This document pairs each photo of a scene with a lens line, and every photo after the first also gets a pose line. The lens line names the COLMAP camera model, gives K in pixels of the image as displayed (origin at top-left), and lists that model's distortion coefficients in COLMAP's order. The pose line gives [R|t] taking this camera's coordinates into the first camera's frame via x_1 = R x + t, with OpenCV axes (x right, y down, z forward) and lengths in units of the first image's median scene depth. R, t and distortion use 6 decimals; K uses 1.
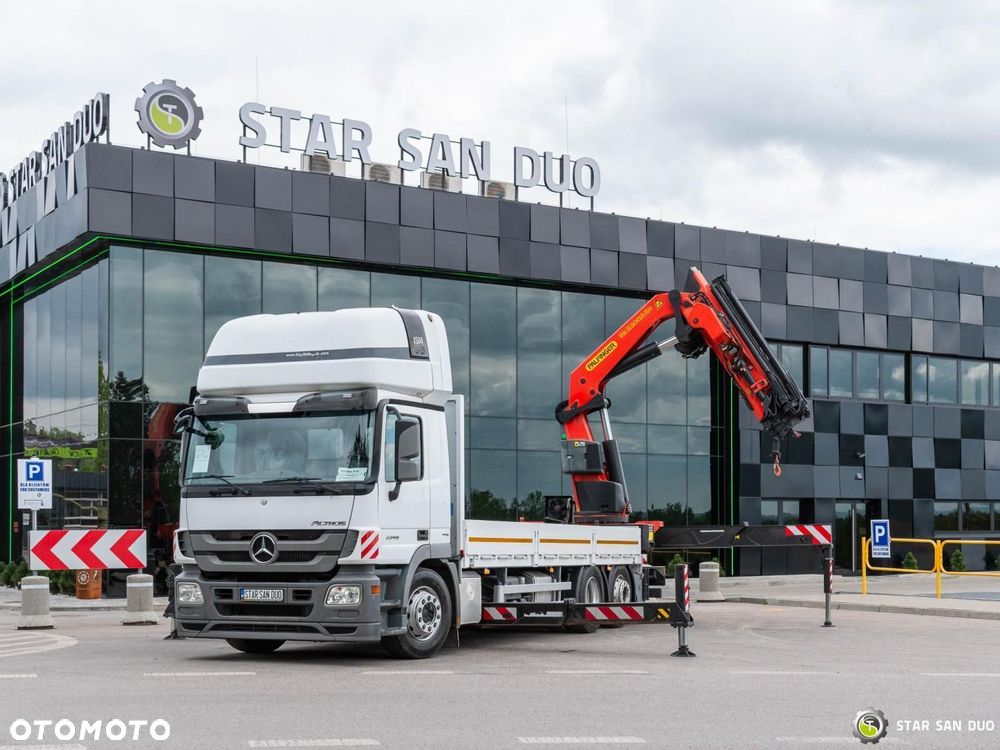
lens RADIAL K [[1555.0, 0, 591.9], [0, 1555.0, 502.8], [0, 0, 1]] dist [-0.005173, -0.072194]
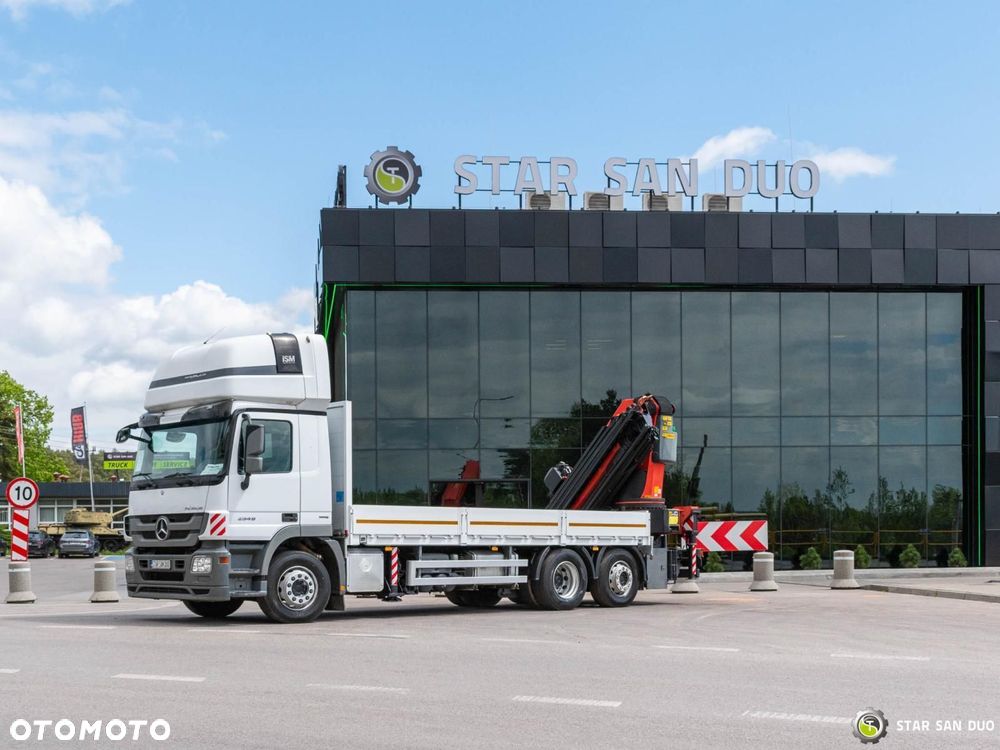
lens RADIAL K [[1506.0, 0, 499.0], [0, 1506.0, 535.6], [0, 0, 1]] dist [0.021298, -0.001507]
pose [[0.870243, -0.008149, -0.492555, 0.633755], [0.016060, 0.999801, 0.011834, 0.024280], [0.492360, -0.018209, 0.870201, 0.046270]]
